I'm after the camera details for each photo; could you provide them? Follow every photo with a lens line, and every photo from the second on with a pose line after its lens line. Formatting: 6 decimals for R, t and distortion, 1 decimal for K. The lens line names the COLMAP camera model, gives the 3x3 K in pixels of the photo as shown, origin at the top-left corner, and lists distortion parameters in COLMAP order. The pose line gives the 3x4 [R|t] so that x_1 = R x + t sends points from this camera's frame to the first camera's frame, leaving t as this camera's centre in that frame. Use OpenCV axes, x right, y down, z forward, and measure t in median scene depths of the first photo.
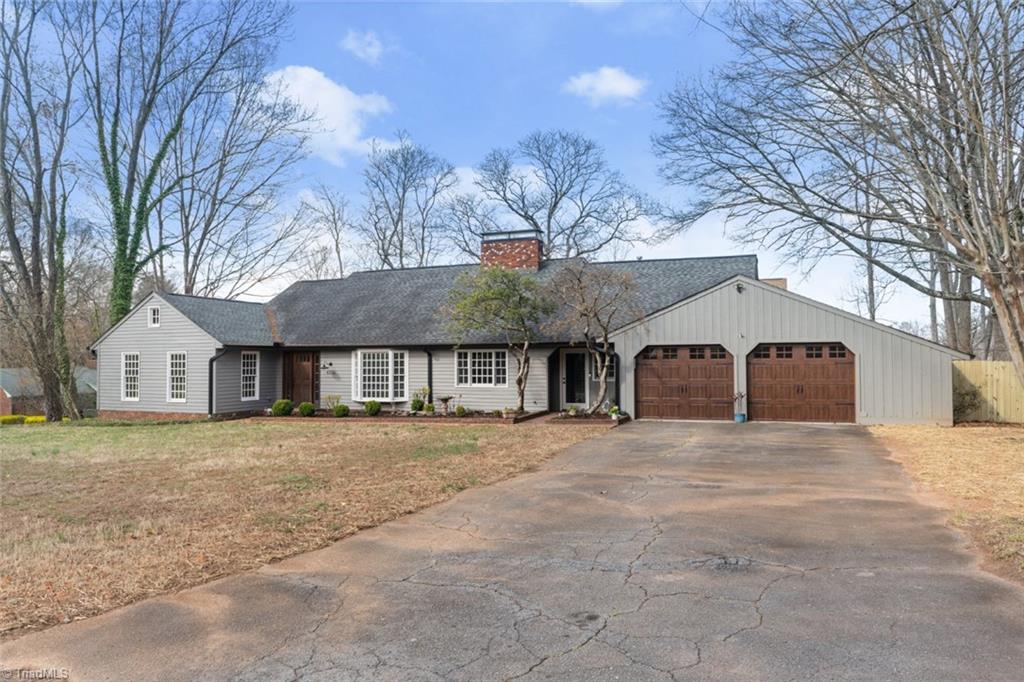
lens RADIAL K [[716.9, 0, 514.5], [0, 716.9, 350.4], [0, 0, 1]] dist [-0.034469, -0.010230]
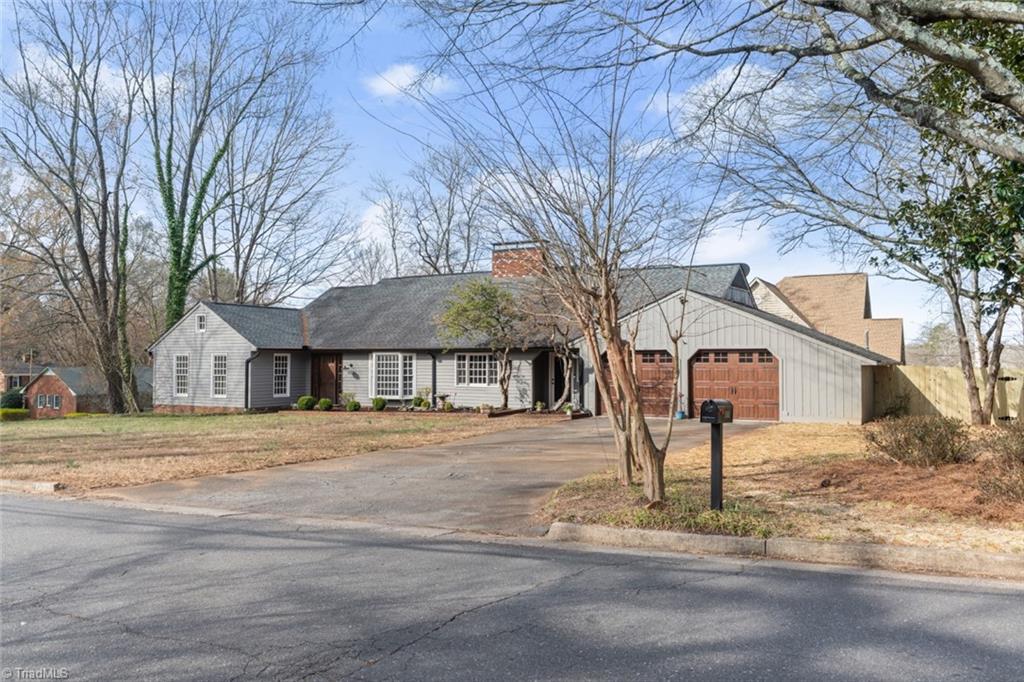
lens RADIAL K [[858.3, 0, 511.7], [0, 858.3, 336.4], [0, 0, 1]] dist [-0.003551, 0.005292]
pose [[0.989348, 0.000429, -0.145566, 0.170216], [-0.002404, 0.999907, -0.013395, -0.007906], [0.145547, 0.013603, 0.989258, -0.265651]]
